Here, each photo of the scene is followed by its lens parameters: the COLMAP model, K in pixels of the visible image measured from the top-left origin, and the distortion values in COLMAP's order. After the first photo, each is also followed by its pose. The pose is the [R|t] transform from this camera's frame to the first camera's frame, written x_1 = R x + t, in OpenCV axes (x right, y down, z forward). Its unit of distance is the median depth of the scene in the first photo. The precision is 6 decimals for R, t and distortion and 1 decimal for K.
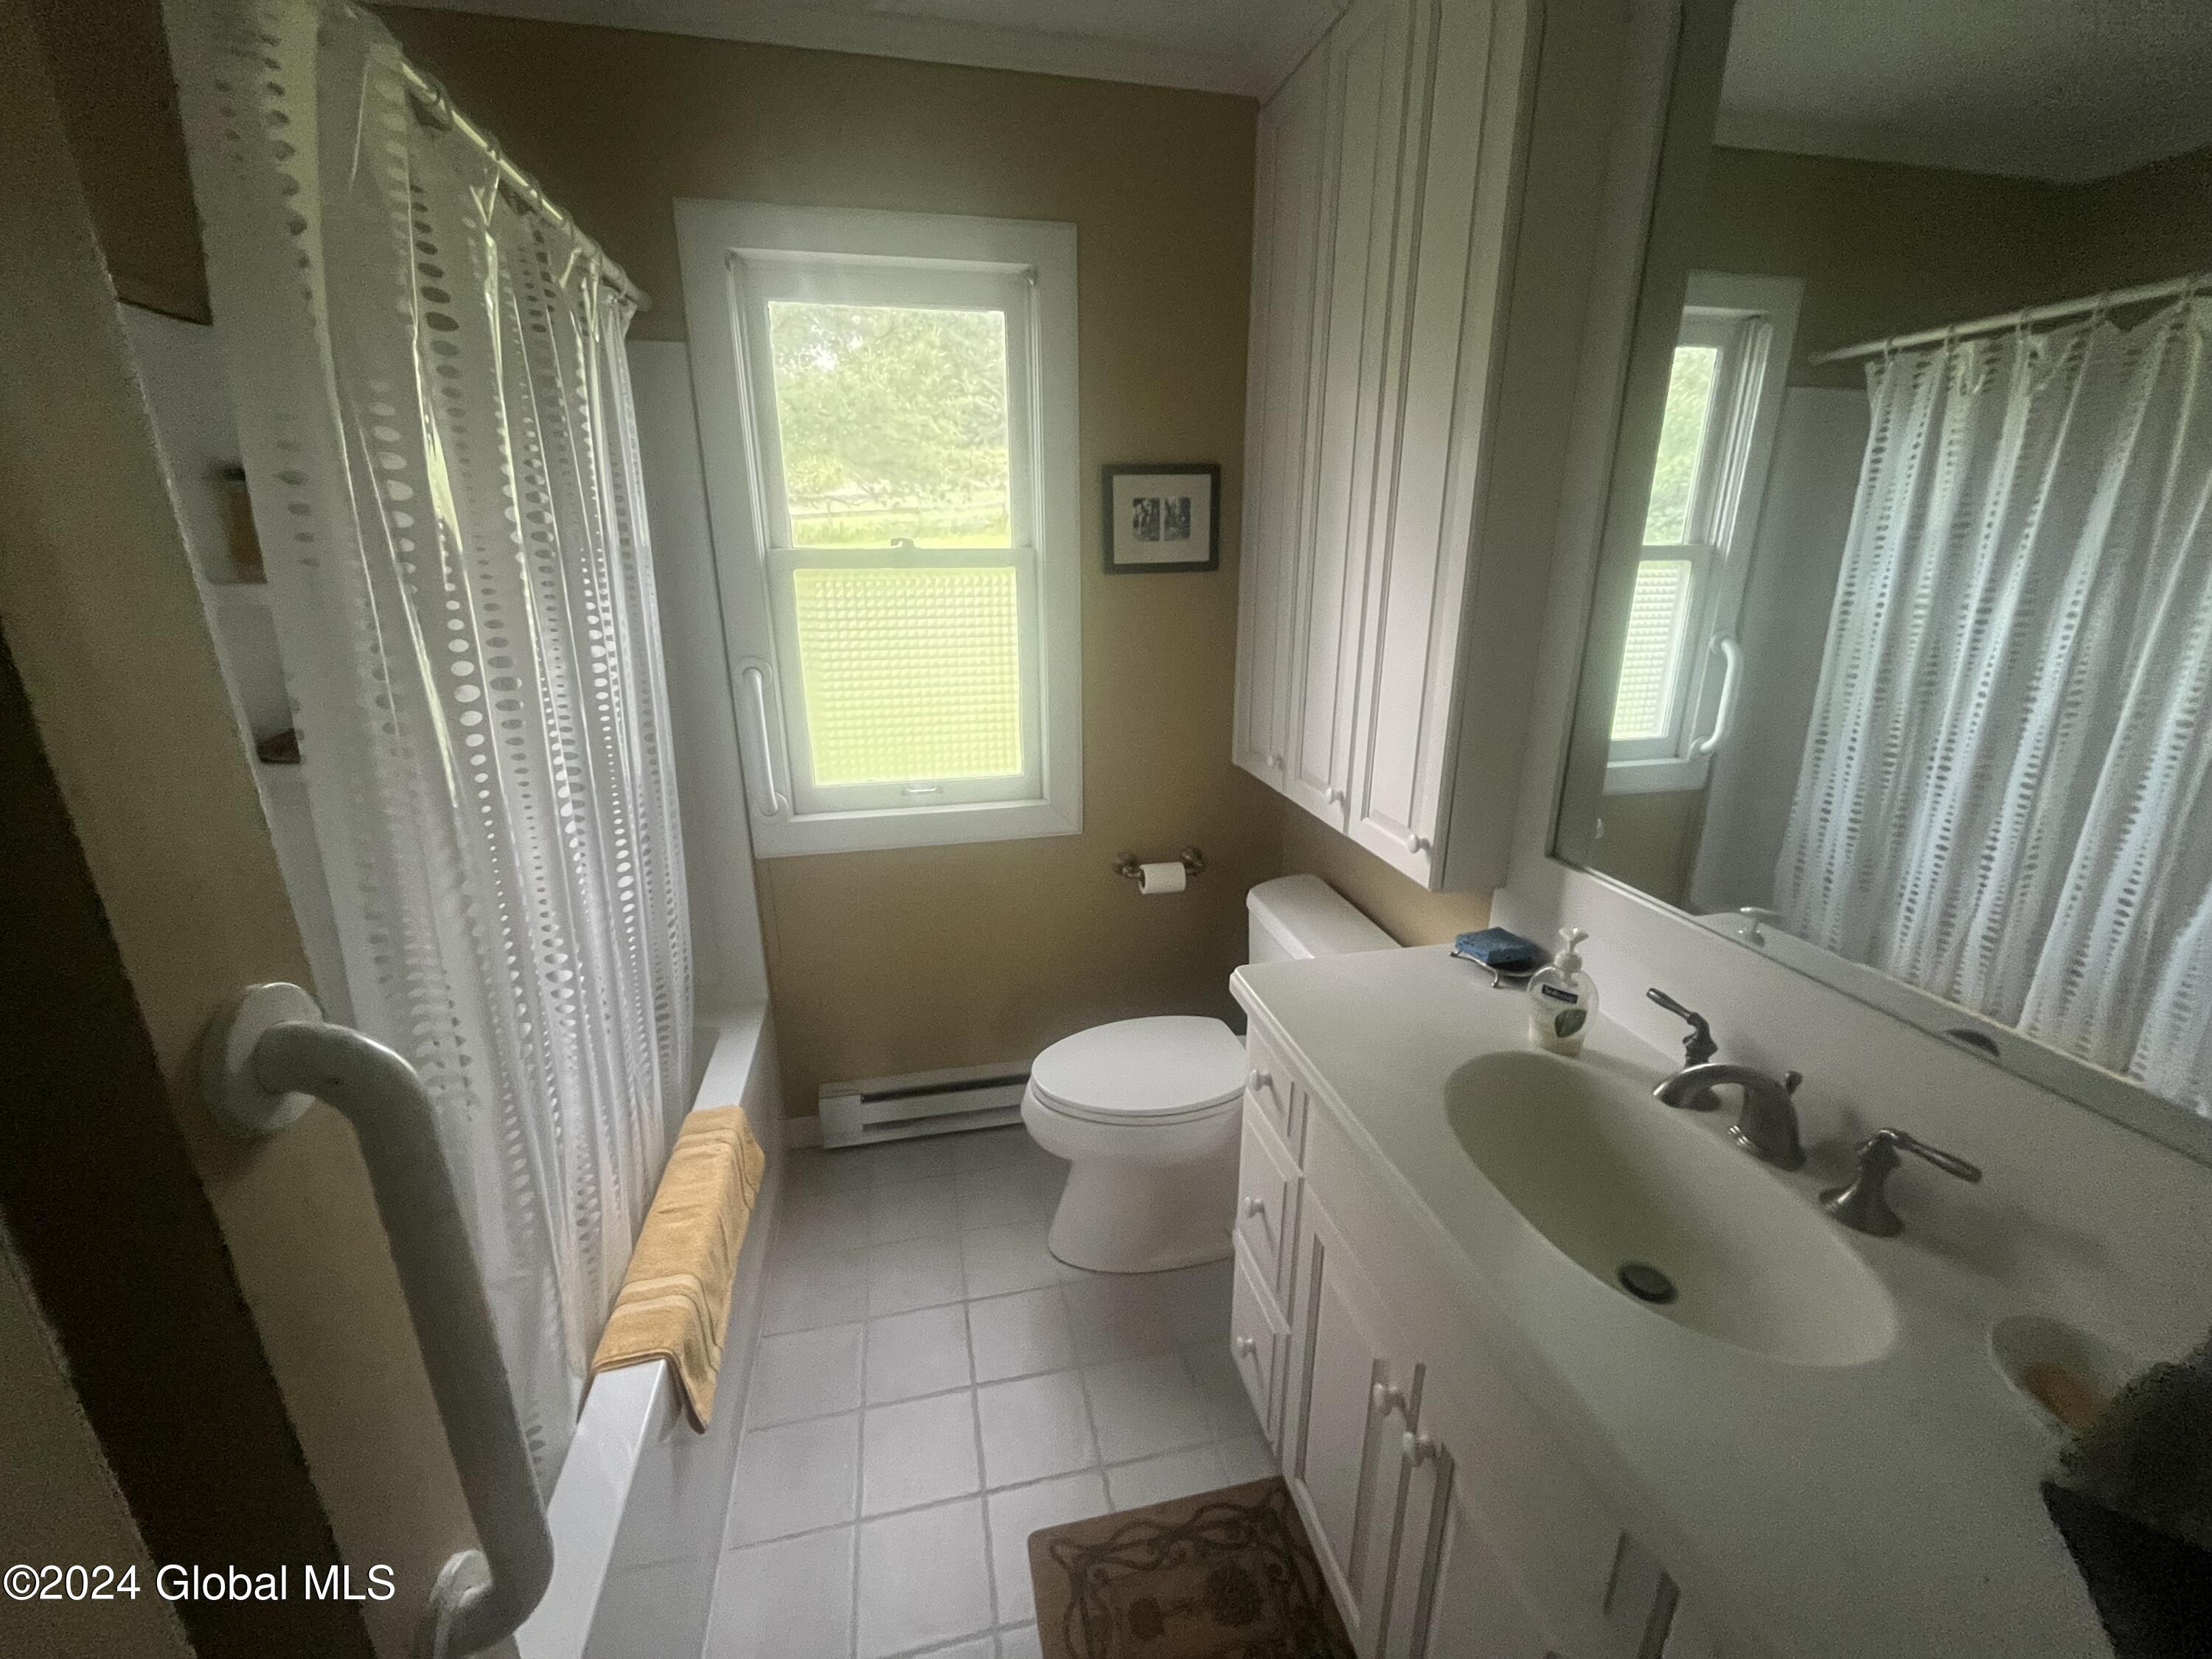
lens RADIAL K [[897.8, 0, 1106.5], [0, 897.8, 827.5], [0, 0, 1]] dist [-0.004081, -0.000806]
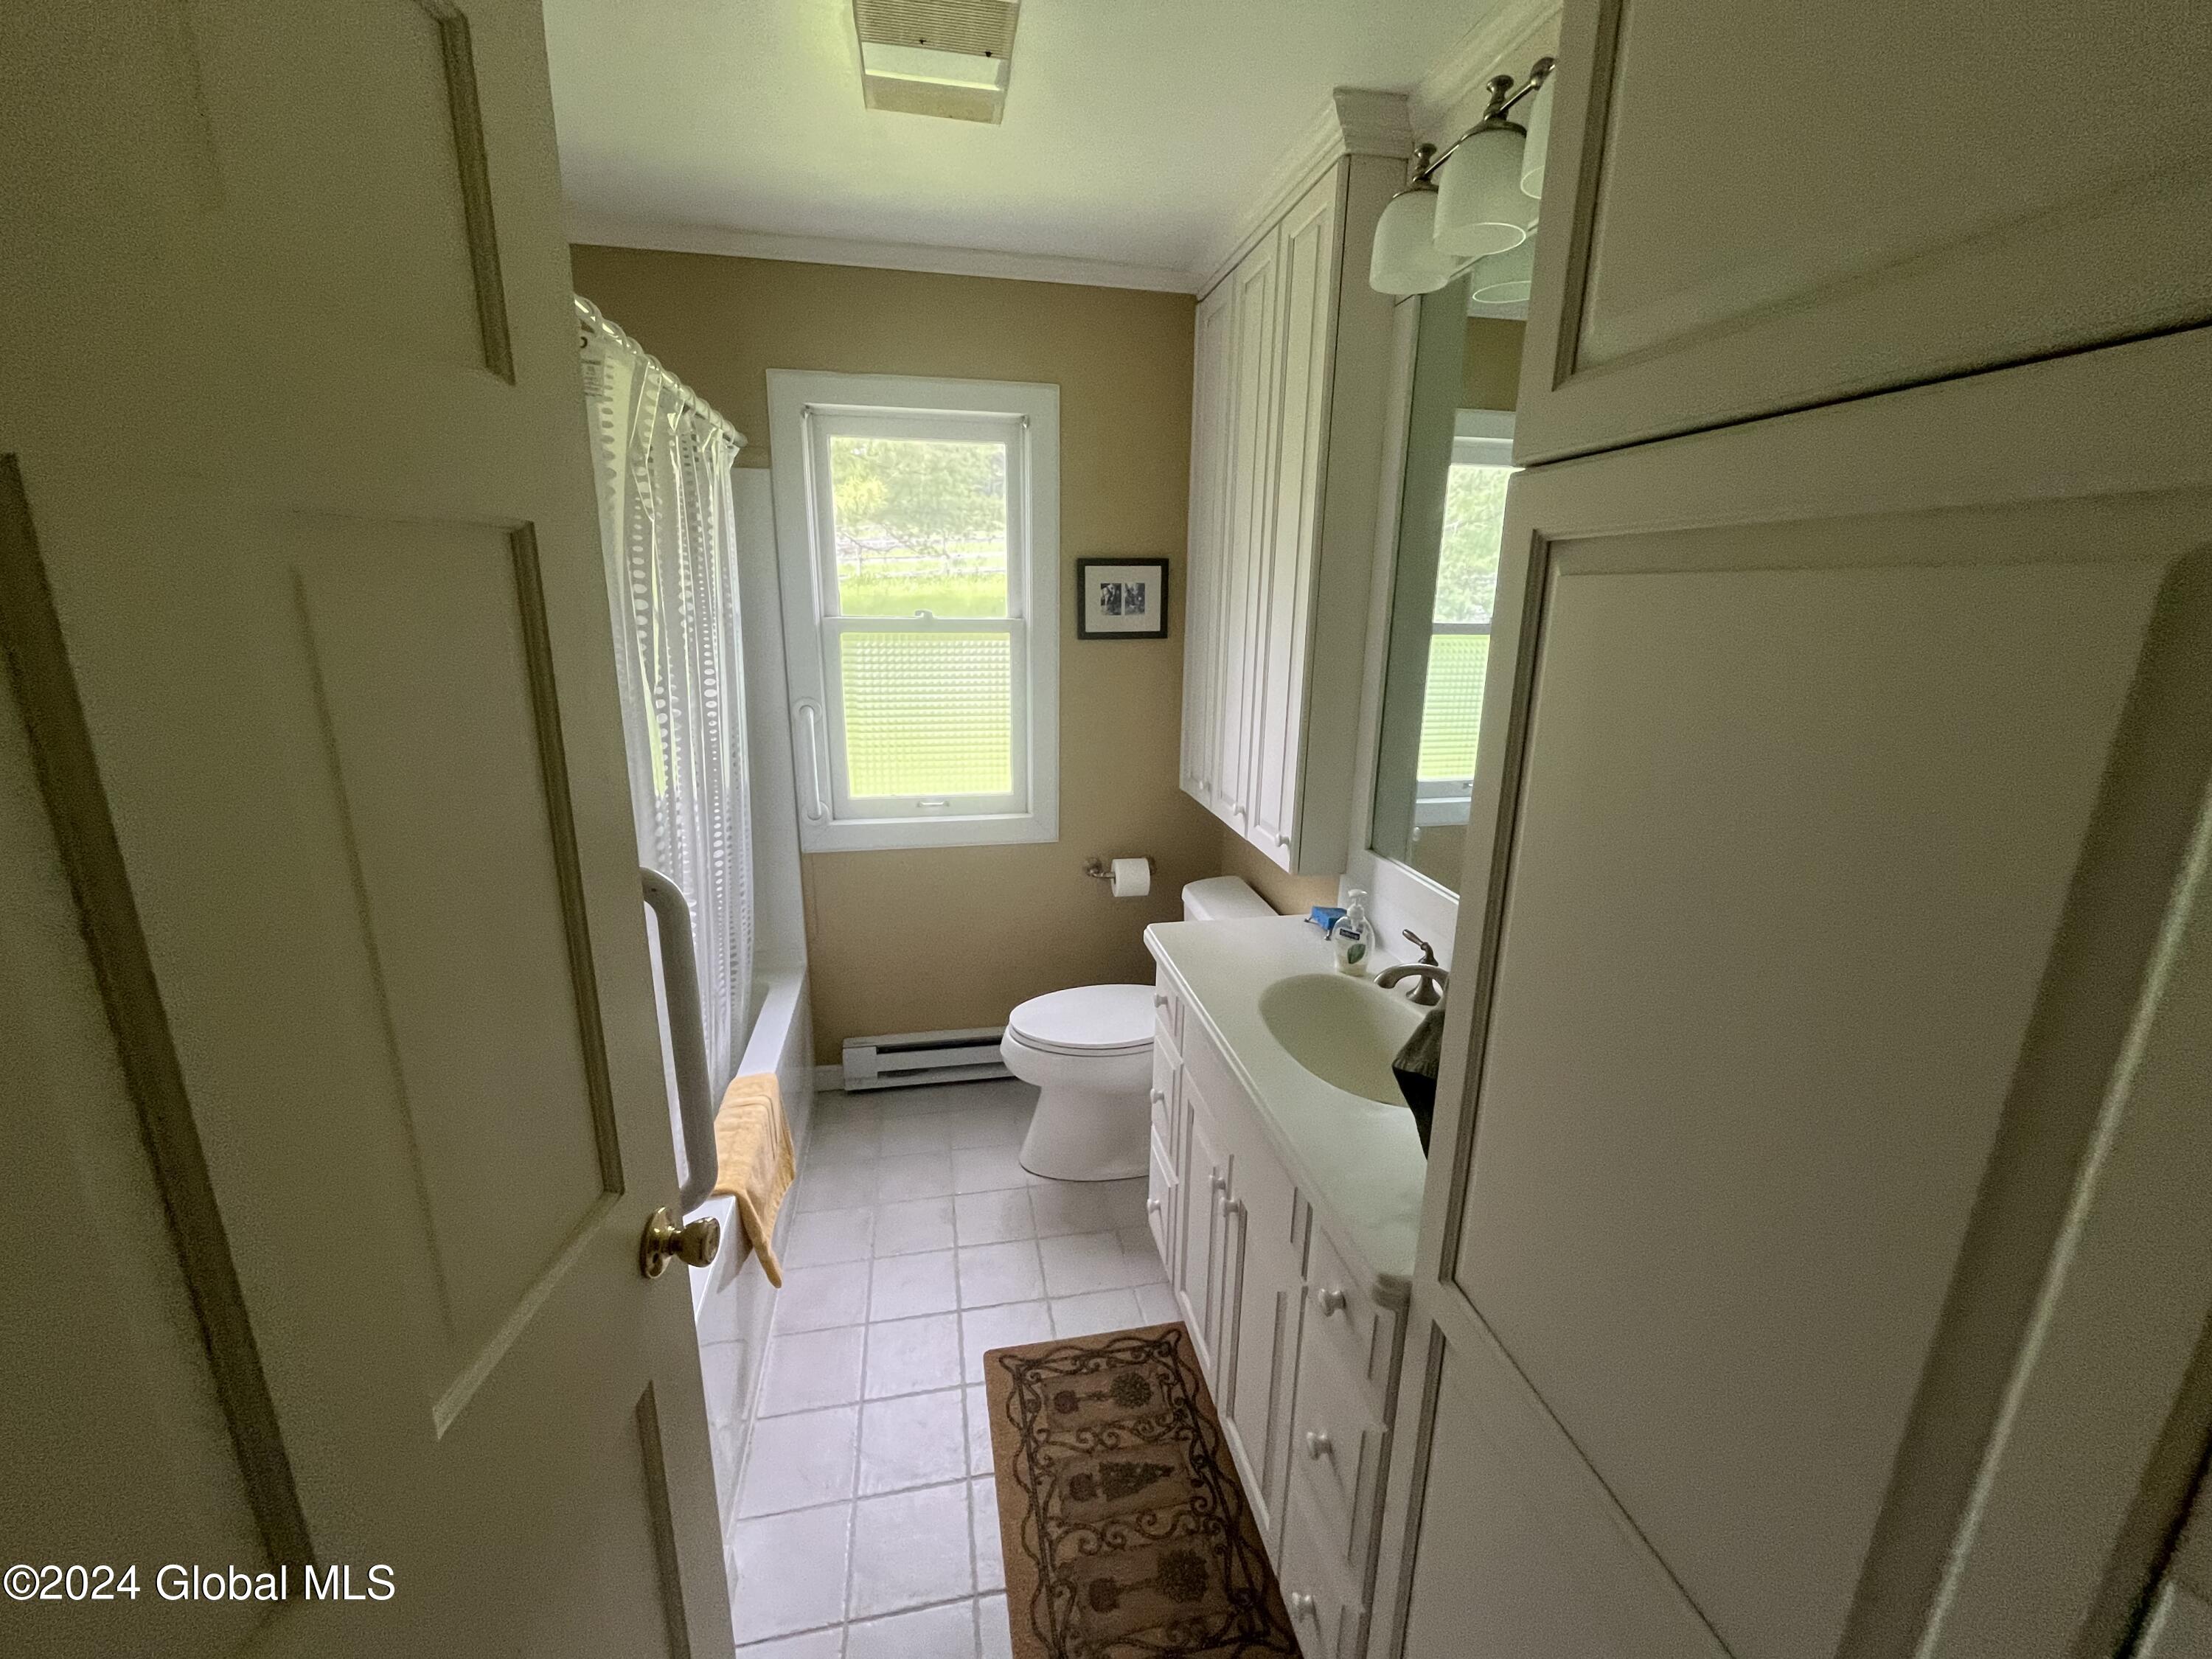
lens RADIAL K [[897.8, 0, 1105.9], [0, 897.8, 824.3], [0, 0, 1]] dist [-0.004081, -0.000806]
pose [[0.999579, 0.022094, -0.018795, 0.072388], [-0.023003, 0.998504, -0.049614, 0.050651], [0.017671, 0.050025, 0.998592, -0.299529]]
